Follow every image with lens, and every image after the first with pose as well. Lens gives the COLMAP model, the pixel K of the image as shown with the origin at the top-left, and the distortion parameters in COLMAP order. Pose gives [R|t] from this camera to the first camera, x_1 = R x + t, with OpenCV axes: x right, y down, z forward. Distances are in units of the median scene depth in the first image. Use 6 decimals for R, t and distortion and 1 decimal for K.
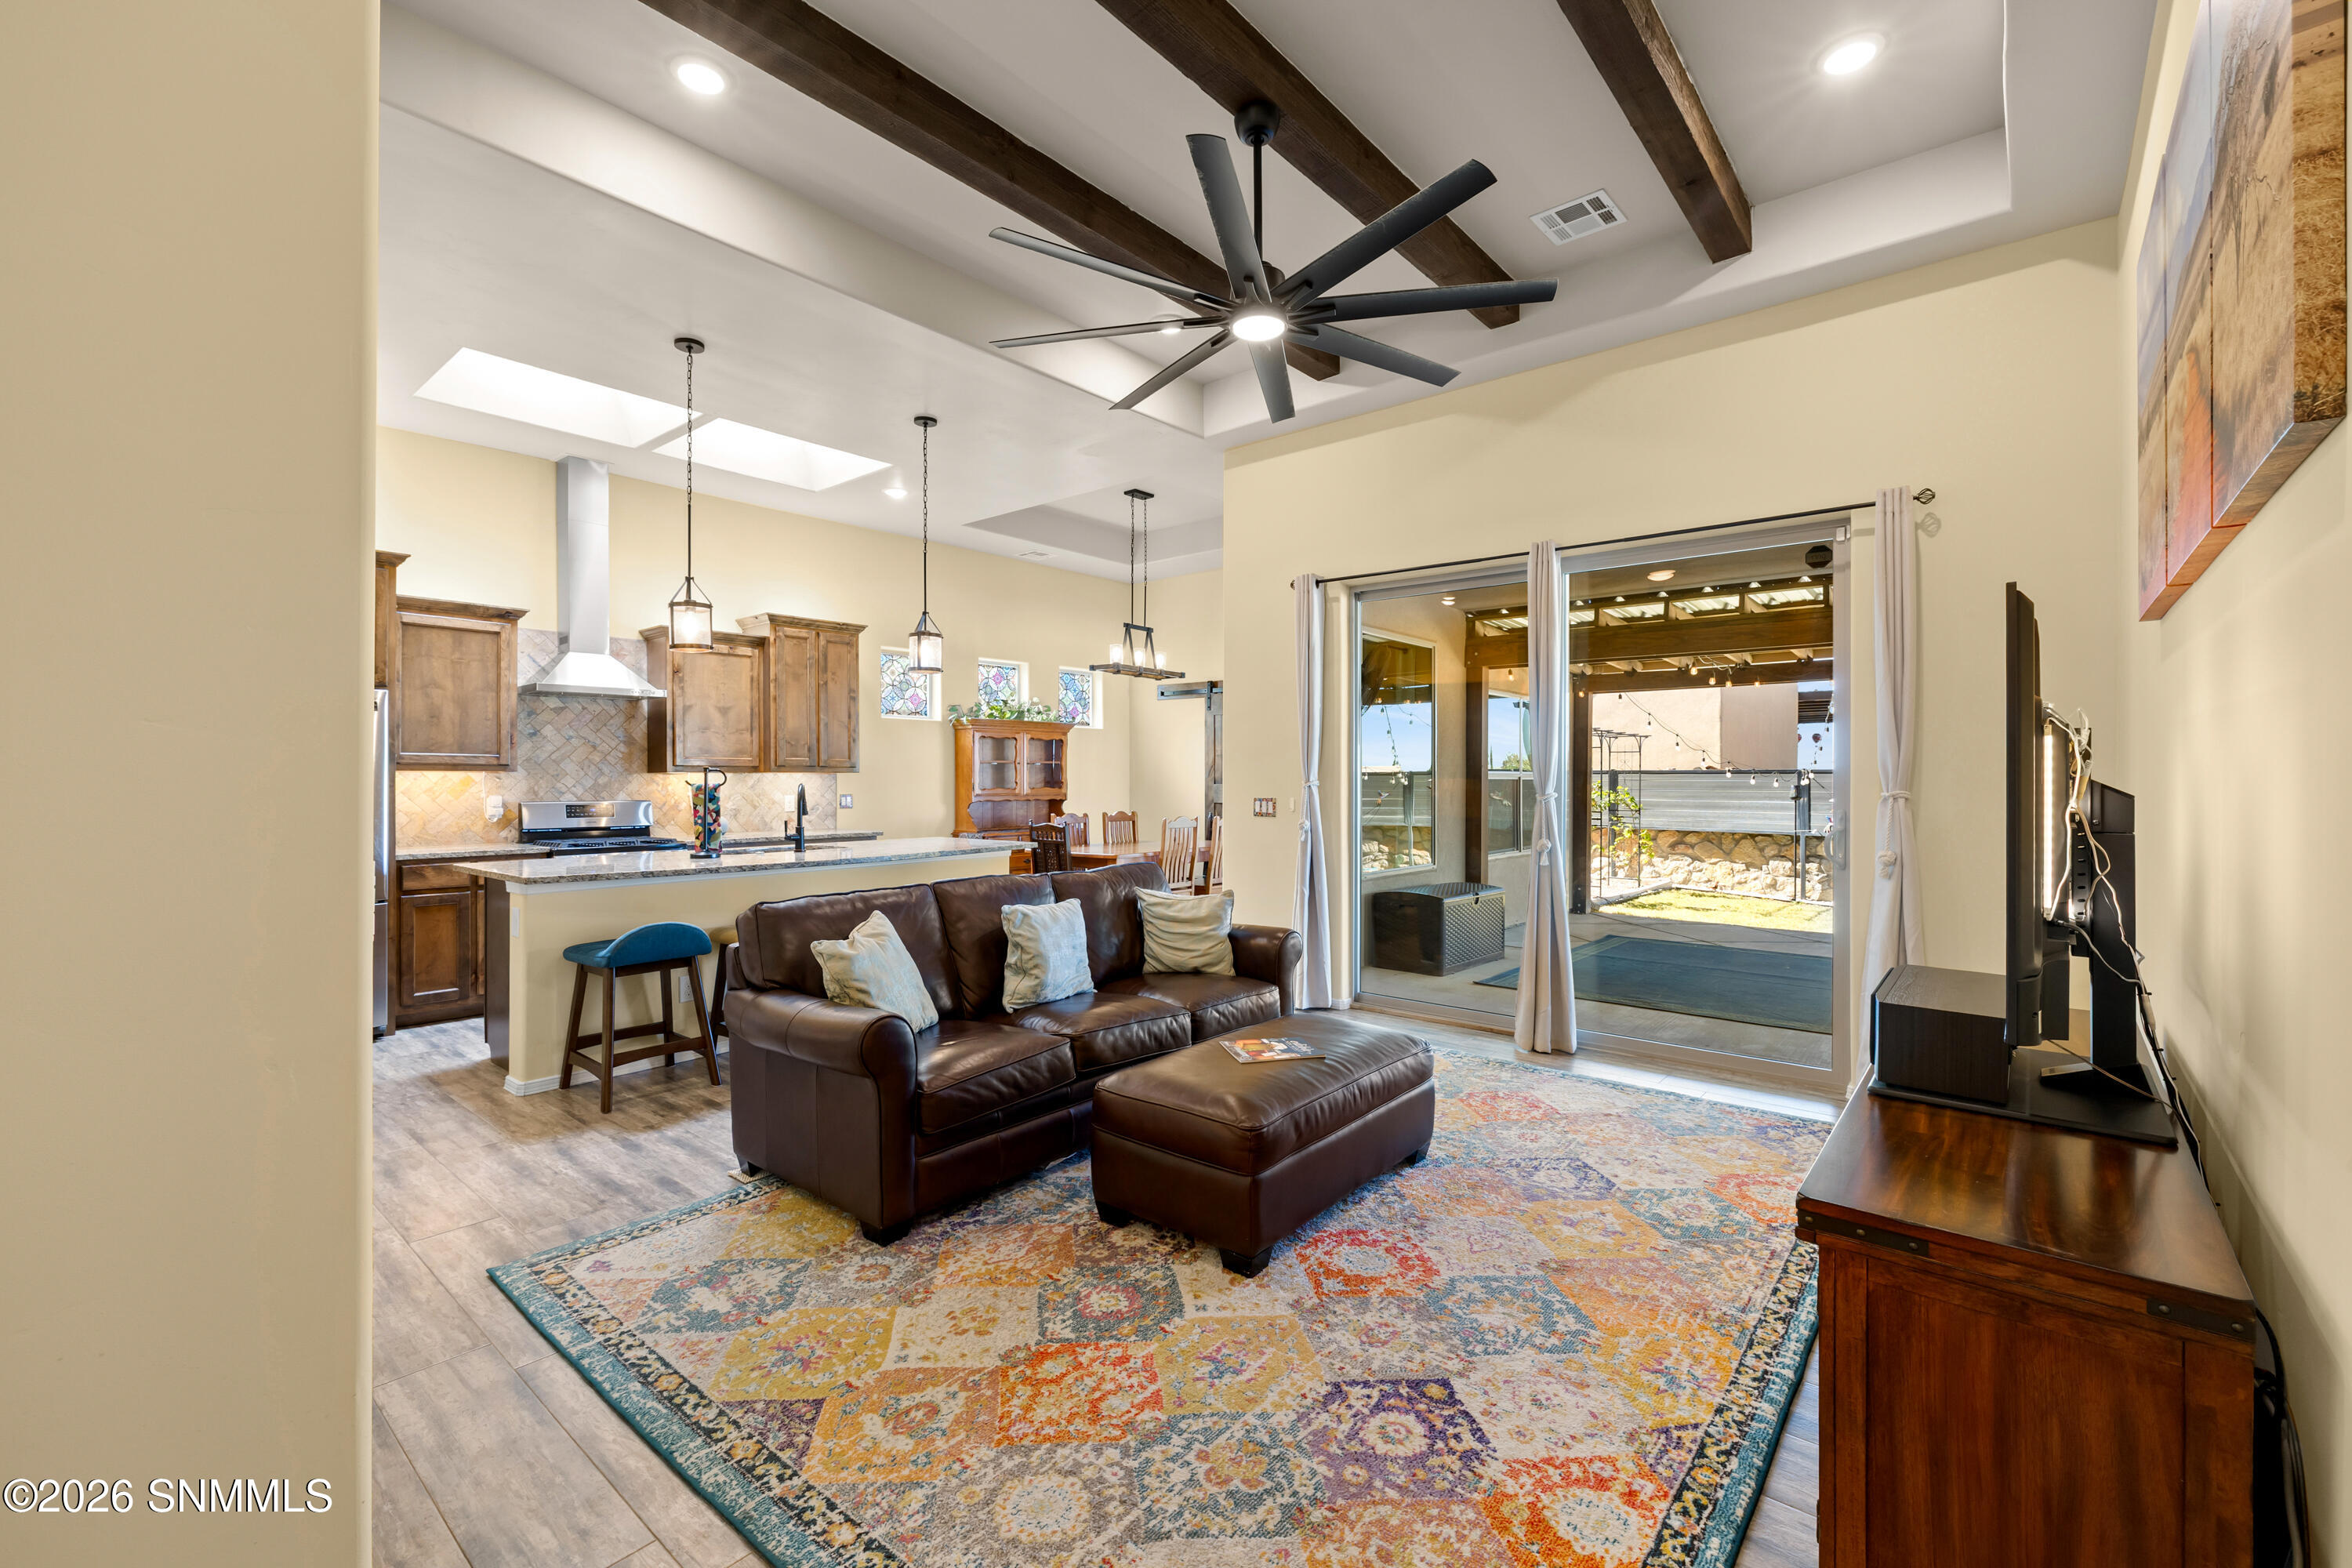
lens RADIAL K [[988.1, 0, 1176.2], [0, 988.1, 786.6], [0, 0, 1]] dist [-0.000570, -0.000137]
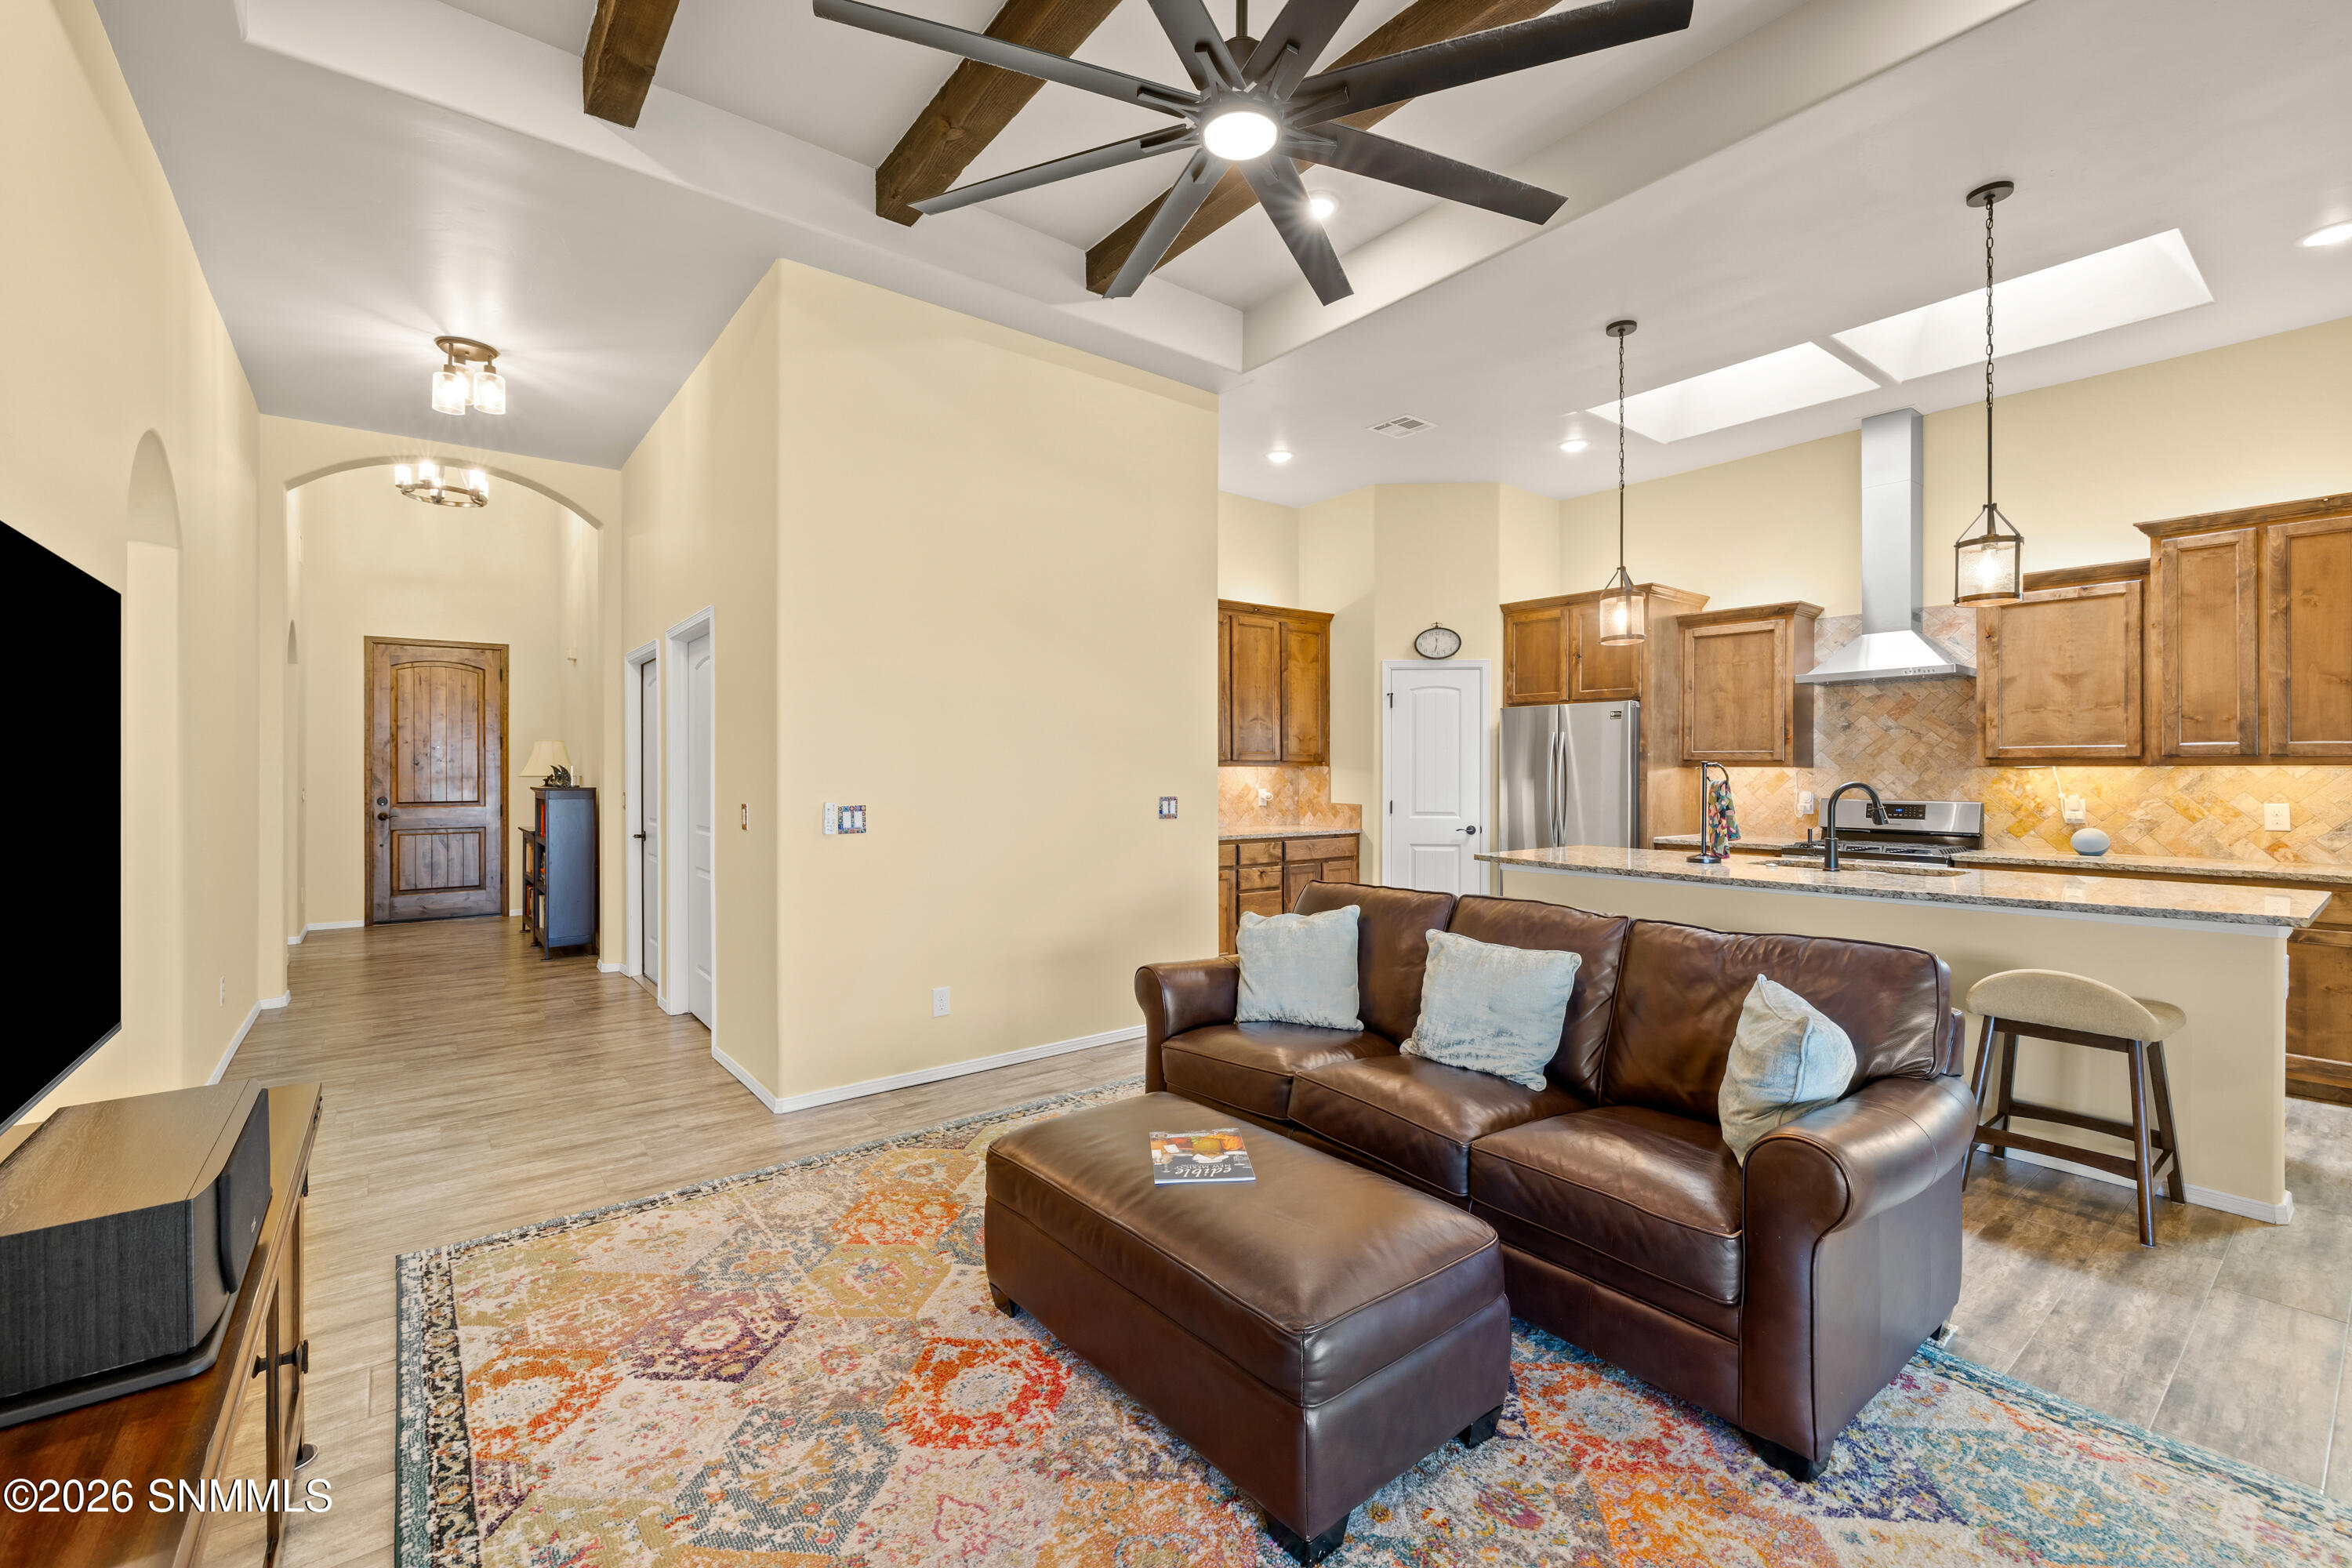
lens RADIAL K [[988.1, 0, 1175.3], [0, 988.1, 773.9], [0, 0, 1]] dist [-0.000570, -0.000137]
pose [[-0.199352, 0.002791, -0.979924, 0.463046], [-0.009567, 0.999943, 0.004794, -0.007752], [0.979881, 0.010330, -0.199314, 0.648636]]
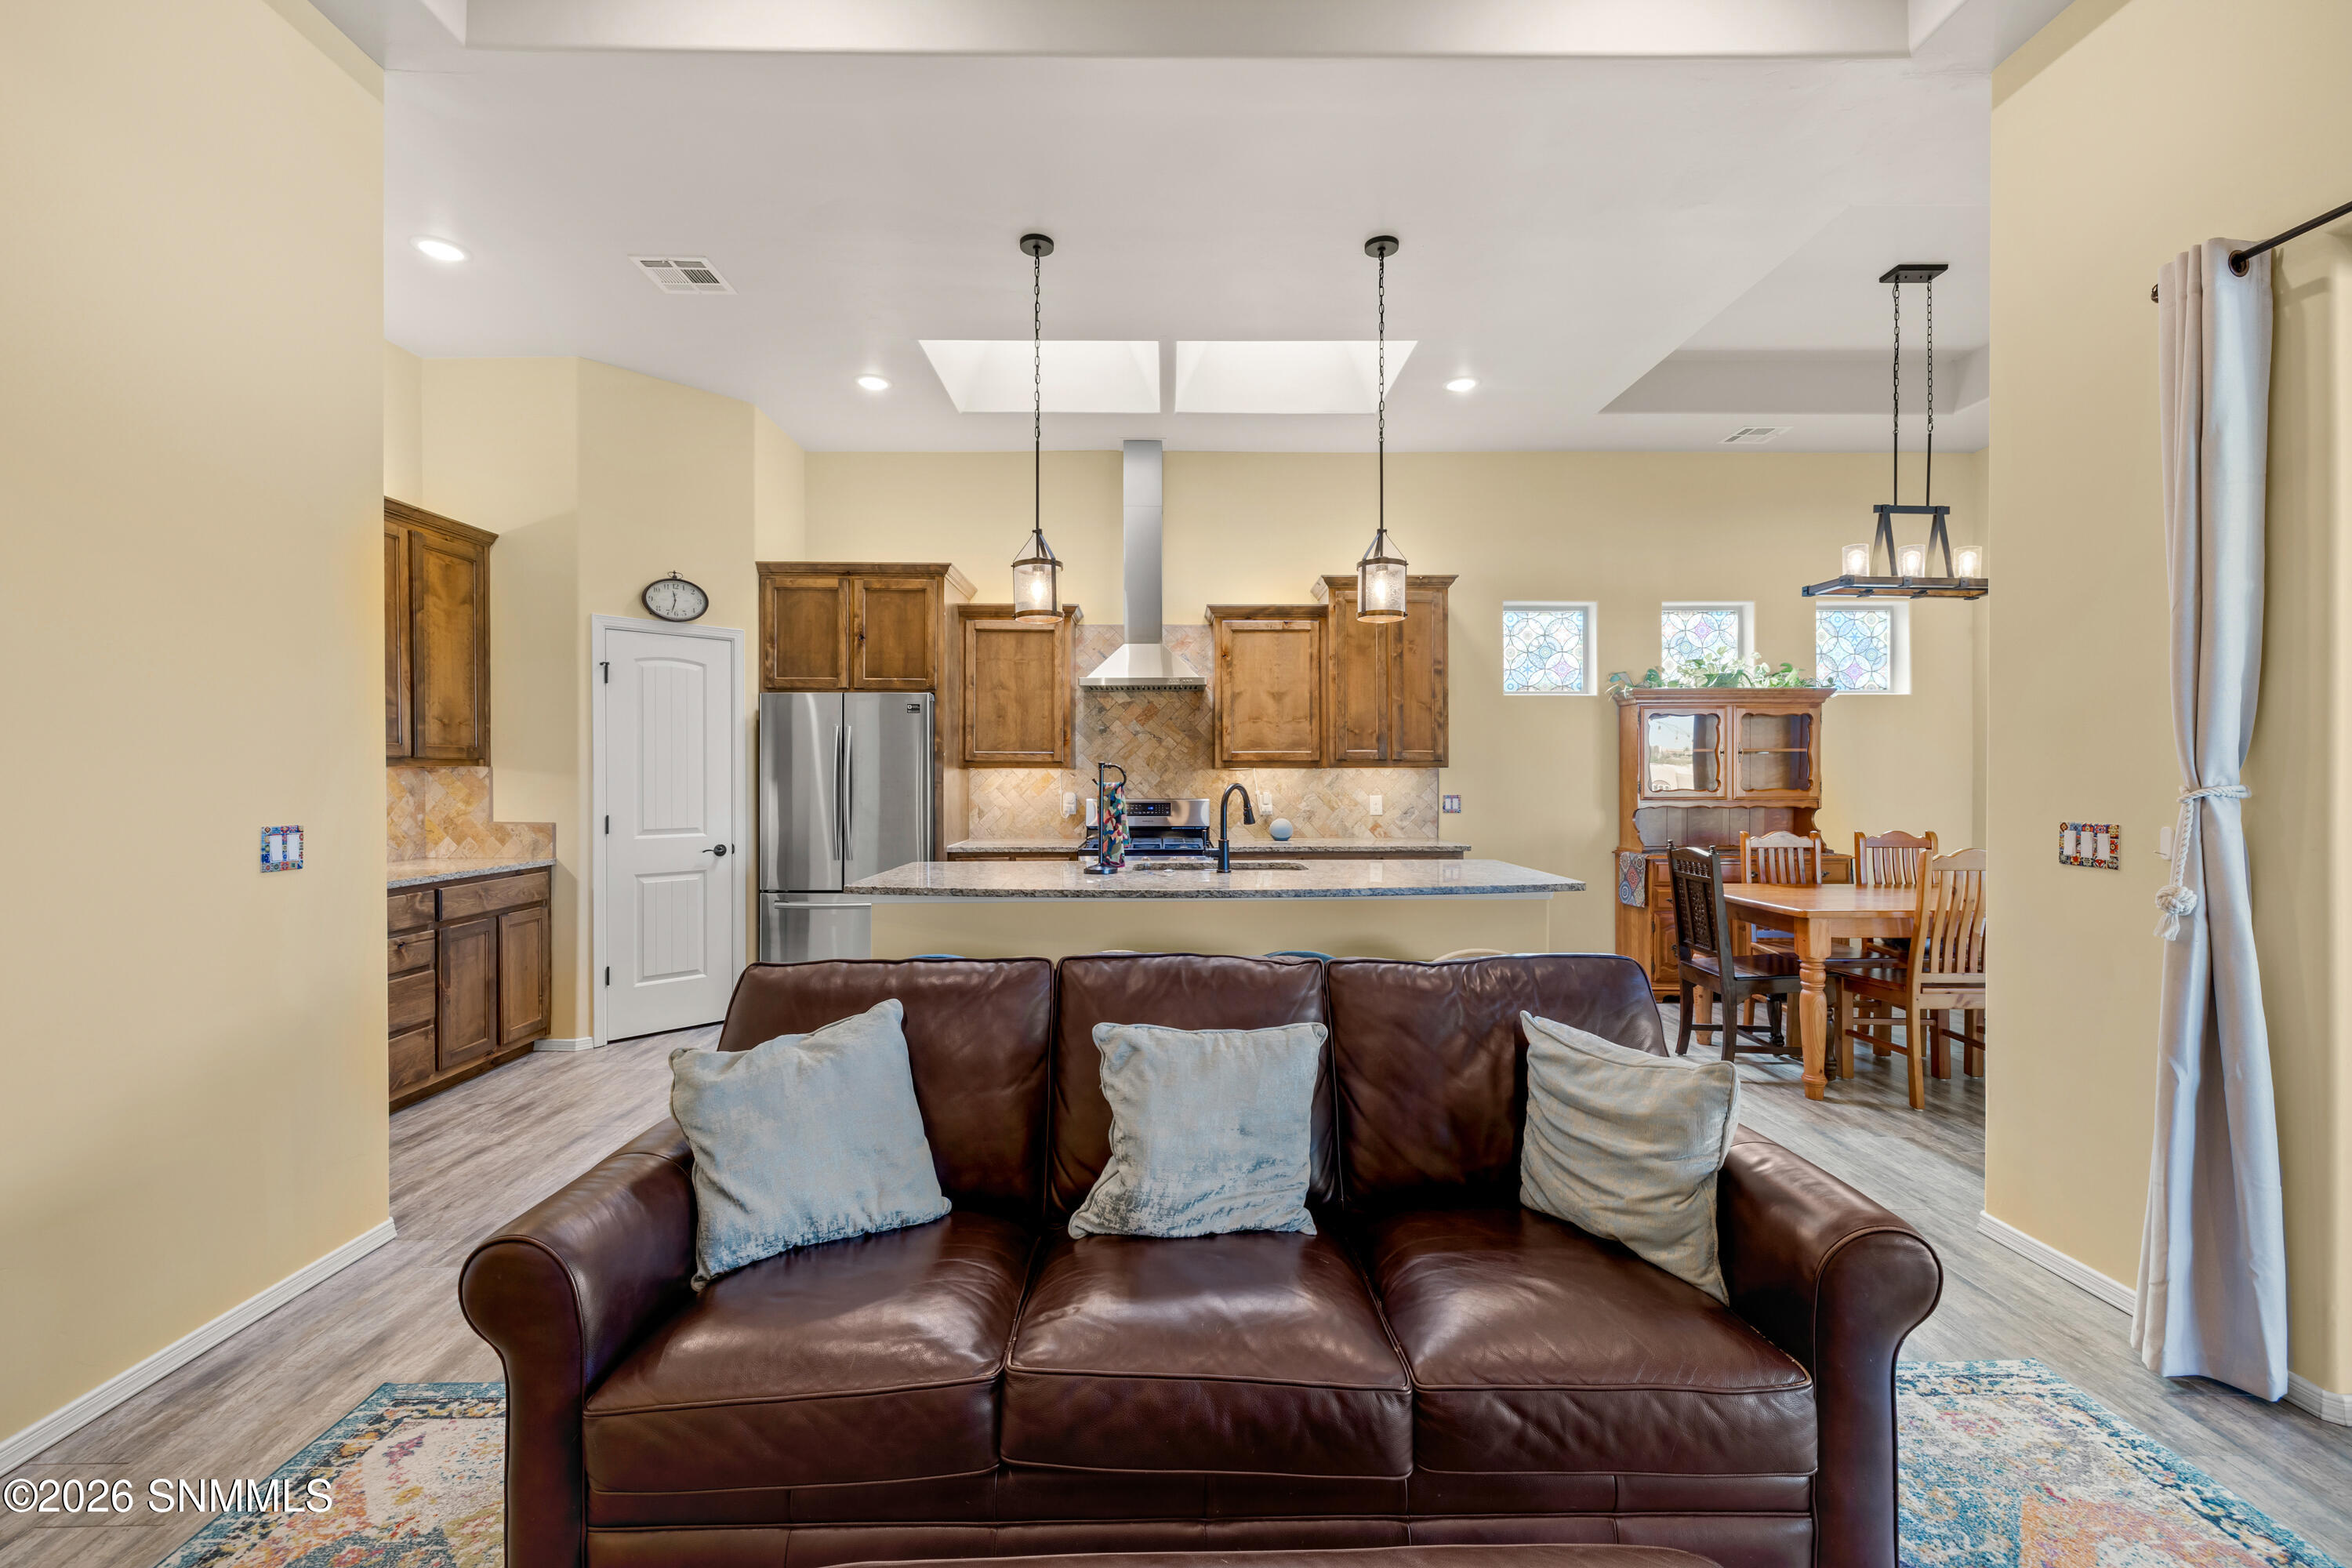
lens RADIAL K [[988.1, 0, 1177.4], [0, 988.1, 776.3], [0, 0, 1]] dist [-0.000570, -0.000137]
pose [[0.658861, 0.002317, -0.752261, 0.167644], [-0.005586, 0.999983, -0.001812, -0.006564], [0.752244, 0.005396, 0.658863, 0.465349]]
